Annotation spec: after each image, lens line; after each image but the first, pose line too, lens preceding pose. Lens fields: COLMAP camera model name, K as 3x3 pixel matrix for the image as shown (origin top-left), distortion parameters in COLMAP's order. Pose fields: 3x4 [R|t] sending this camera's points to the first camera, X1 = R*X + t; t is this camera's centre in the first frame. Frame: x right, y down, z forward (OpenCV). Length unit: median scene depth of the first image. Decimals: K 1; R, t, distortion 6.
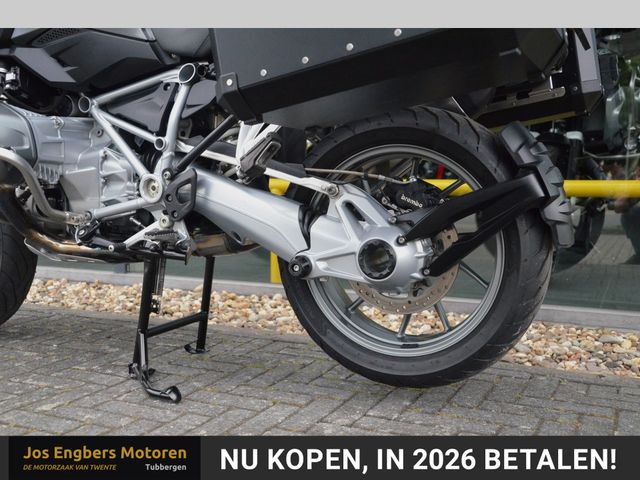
lens RADIAL K [[704.6, 0, 317.4], [0, 704.6, 241.9], [0, 0, 1]] dist [0.148465, 0.000000]
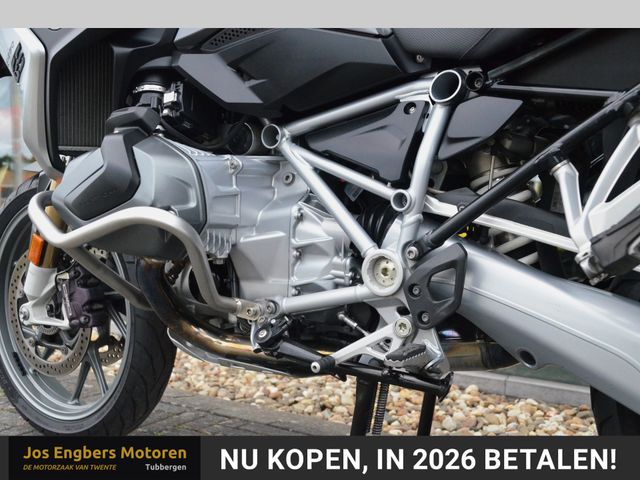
lens RADIAL K [[730.3, 0, 323.8], [0, 730.3, 237.4], [0, 0, 1]] dist [0.028776, 0.000000]
pose [[0.995302, 0.017365, -0.095249, -0.216797], [-0.020003, 0.999440, -0.026811, -0.084715], [0.094730, 0.028590, 0.995092, 0.356311]]
